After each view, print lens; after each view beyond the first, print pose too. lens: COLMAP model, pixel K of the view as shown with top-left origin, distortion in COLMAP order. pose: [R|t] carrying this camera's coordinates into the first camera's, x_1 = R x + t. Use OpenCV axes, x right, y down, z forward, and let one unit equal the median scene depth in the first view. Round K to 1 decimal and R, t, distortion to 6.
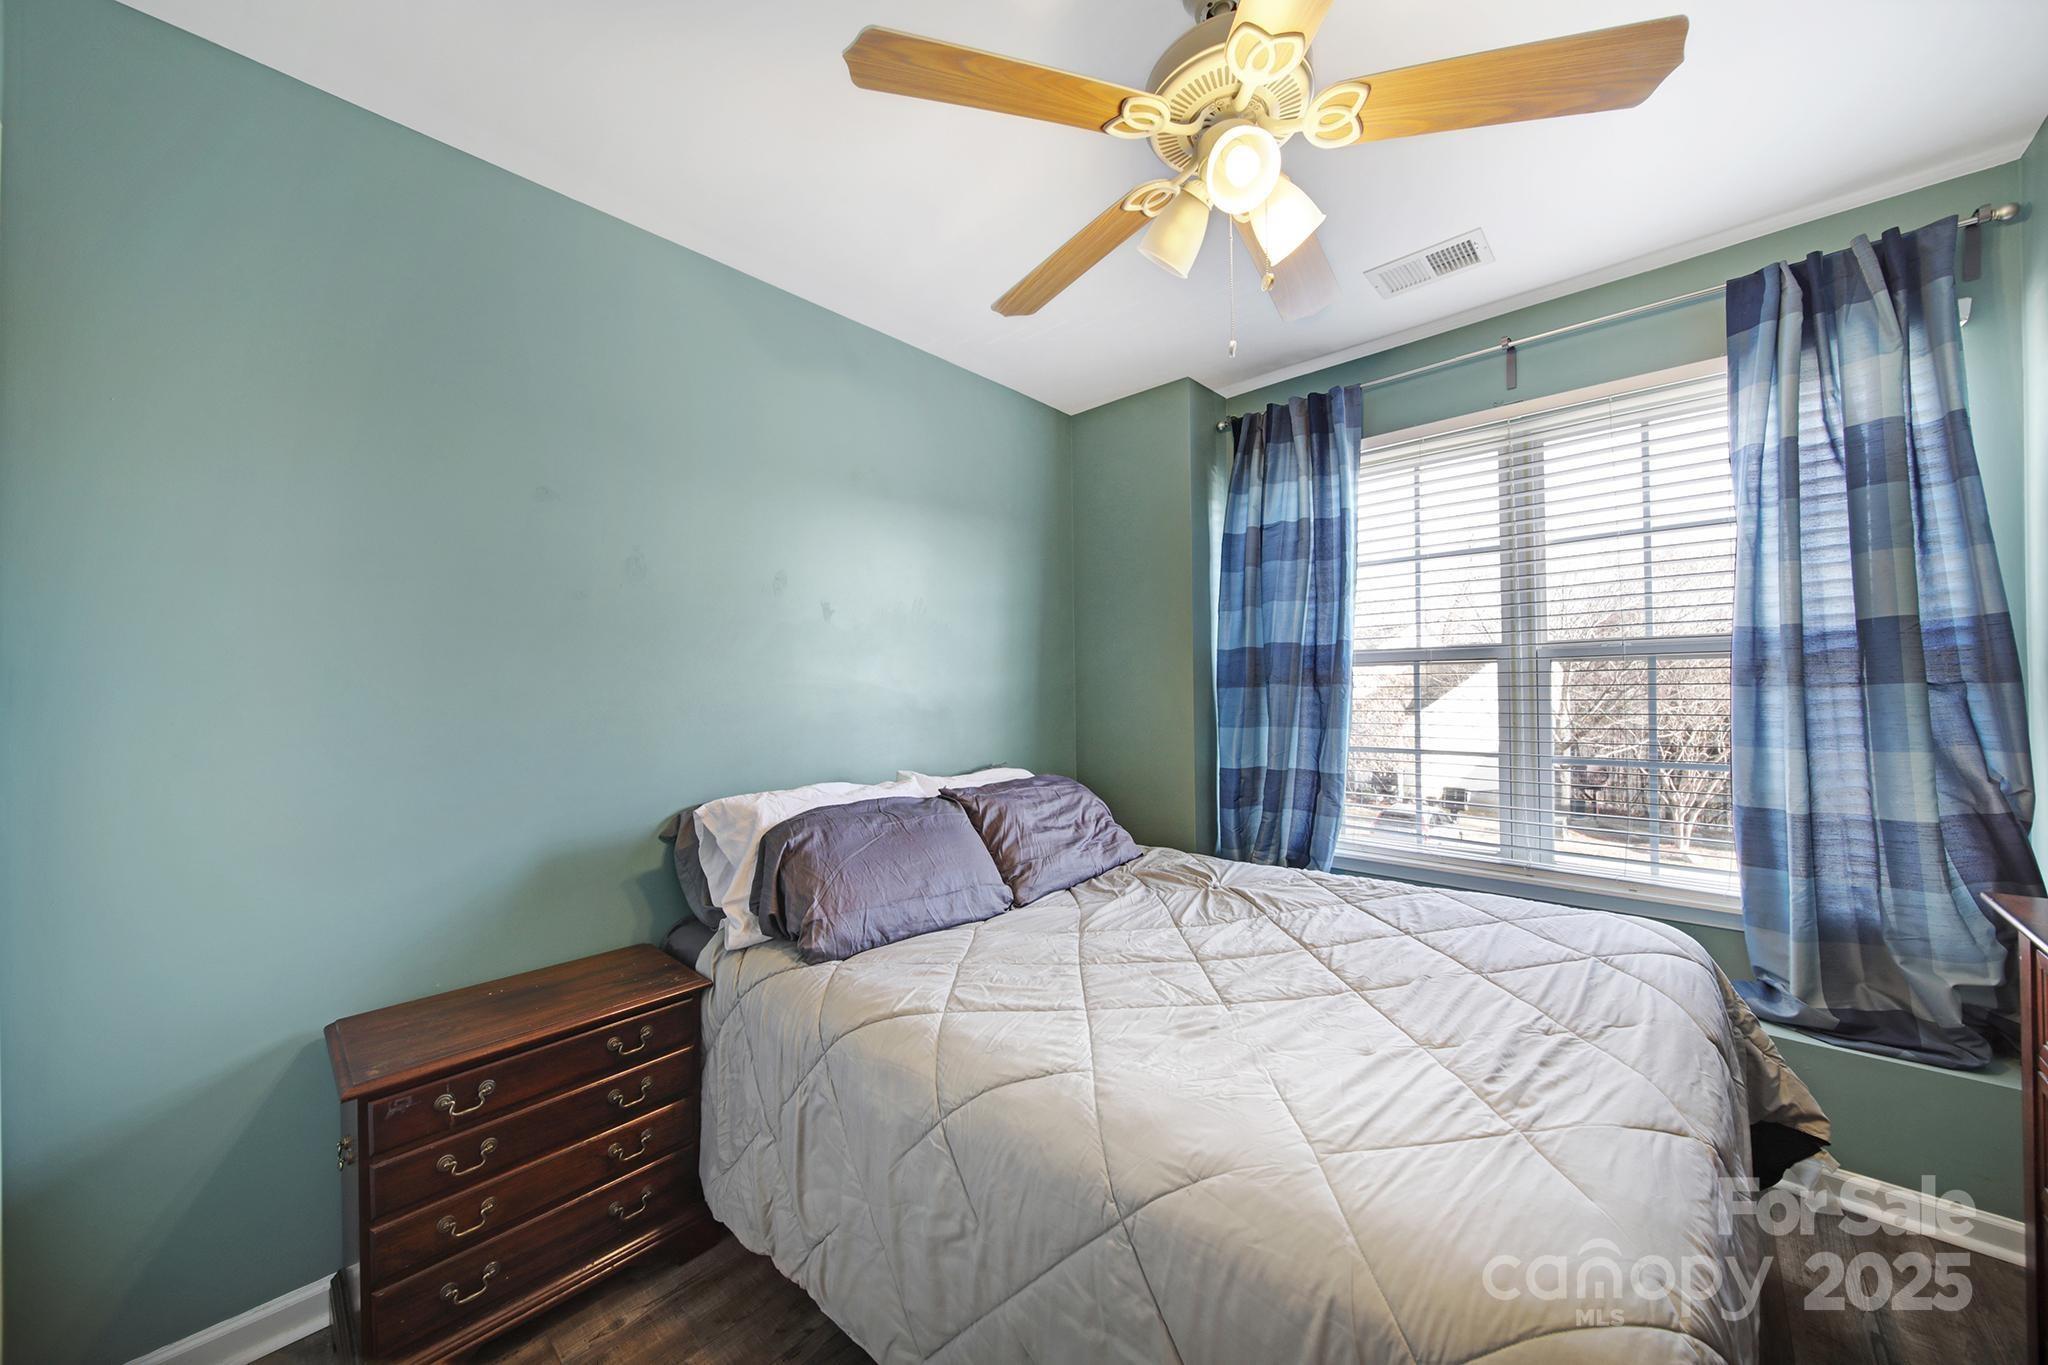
lens RADIAL K [[731.1, 0, 1024.6], [0, 731.1, 692.9], [0, 0, 1]] dist [0.001623, -0.000168]
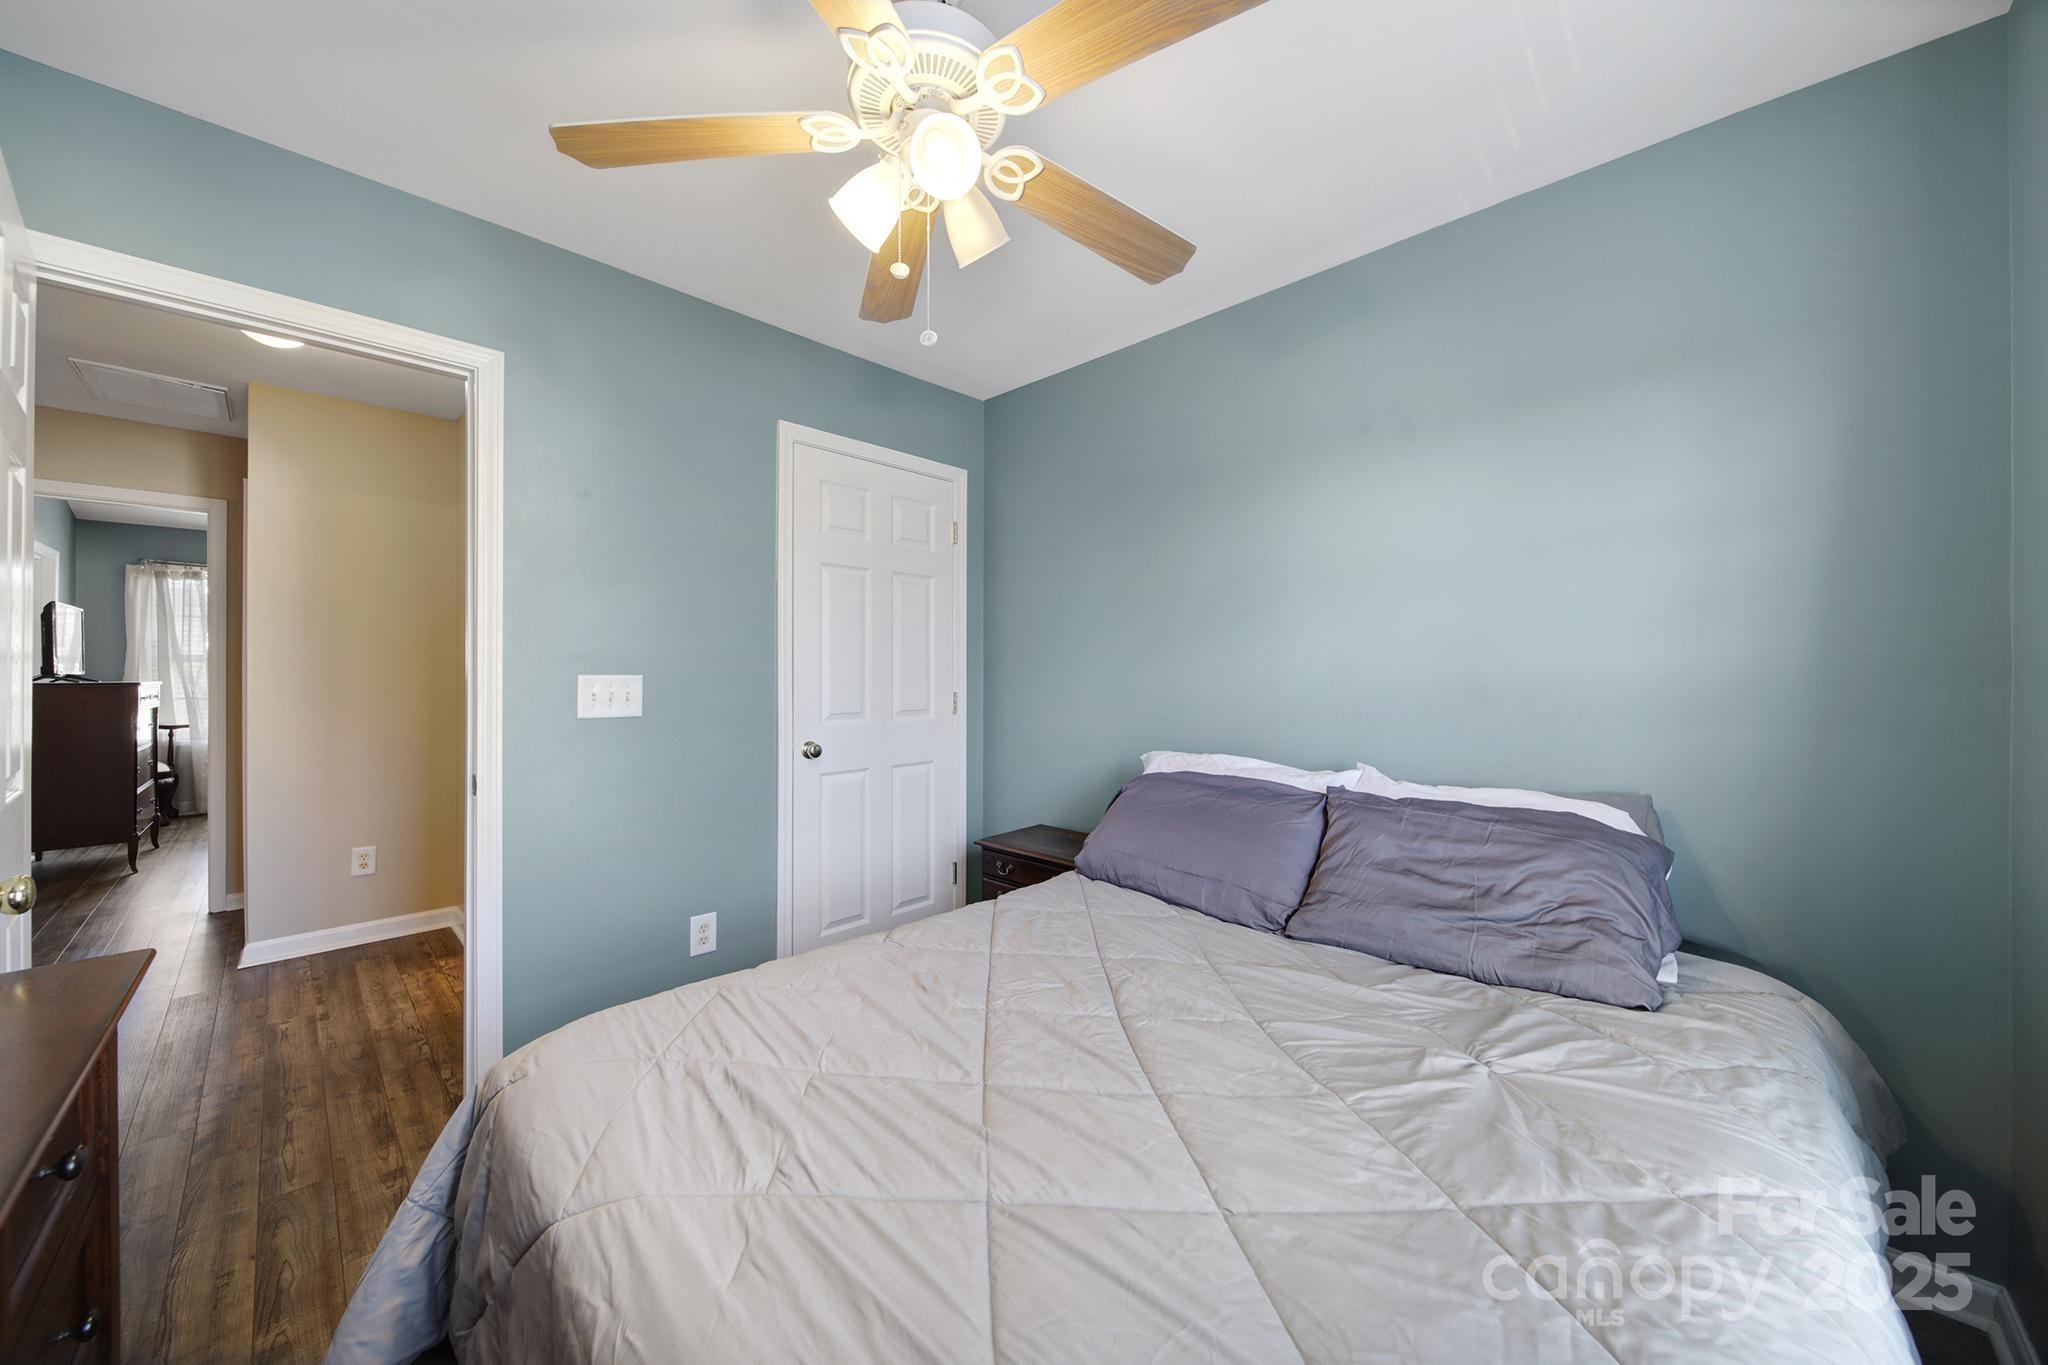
lens RADIAL K [[731.1, 0, 1020.8], [0, 731.1, 669.1], [0, 0, 1]] dist [0.001623, -0.000168]
pose [[-0.052465, 0.010530, -0.998567, 0.920350], [0.000622, 0.999945, 0.010512, -0.017373], [0.998623, -0.000070, -0.052469, 0.834117]]
